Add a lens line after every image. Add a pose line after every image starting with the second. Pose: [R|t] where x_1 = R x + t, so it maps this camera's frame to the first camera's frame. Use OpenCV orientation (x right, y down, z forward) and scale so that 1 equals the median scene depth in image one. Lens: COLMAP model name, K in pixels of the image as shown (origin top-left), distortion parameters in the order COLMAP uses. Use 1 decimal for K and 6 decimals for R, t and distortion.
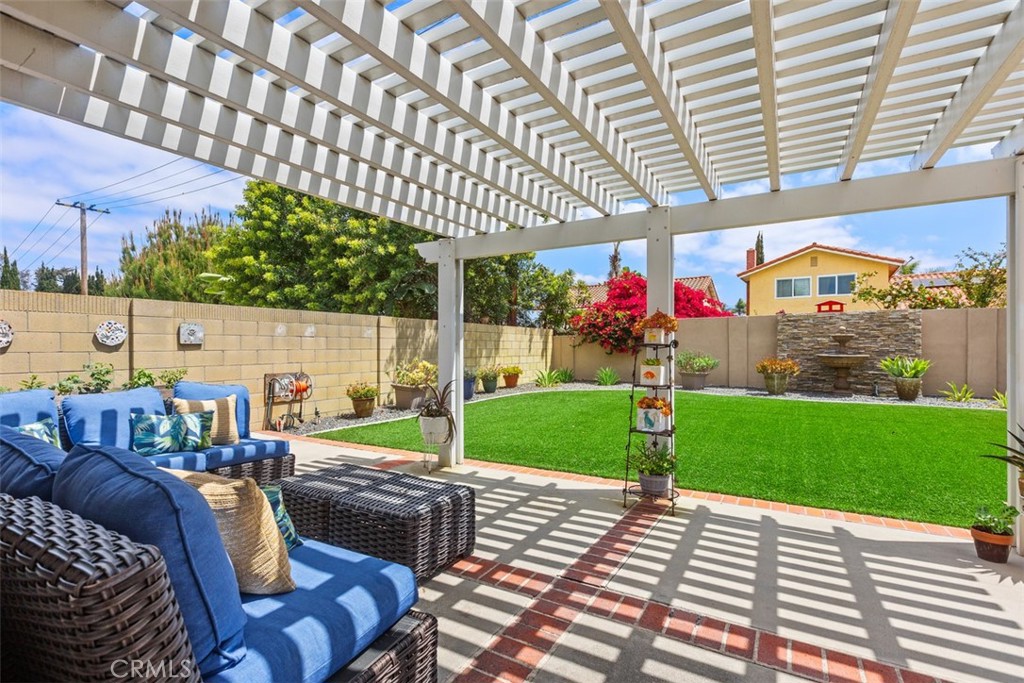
lens RADIAL K [[457.5, 0, 510.0], [0, 457.5, 349.6], [0, 0, 1]] dist [0.000985, 0.000541]
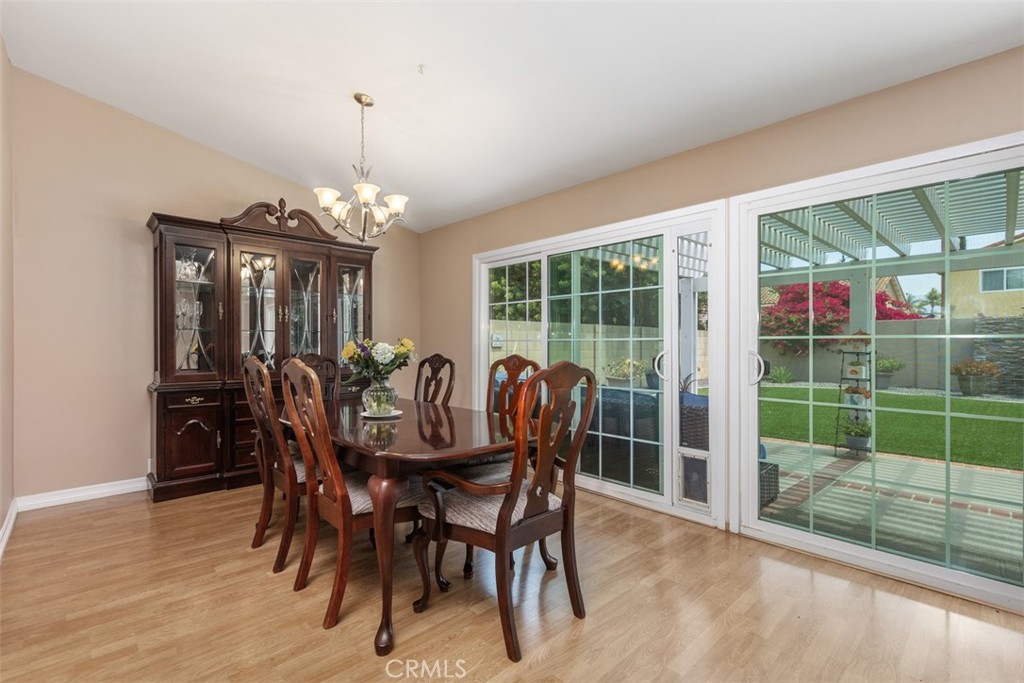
lens RADIAL K [[457.5, 0, 504.5], [0, 457.5, 342.5], [0, 0, 1]] dist [0.000985, 0.000541]
pose [[0.959131, 0.003190, -0.282944, -0.142948], [-0.005109, 0.999969, -0.006045, -0.010718], [0.282915, 0.007243, 0.959117, -0.300139]]
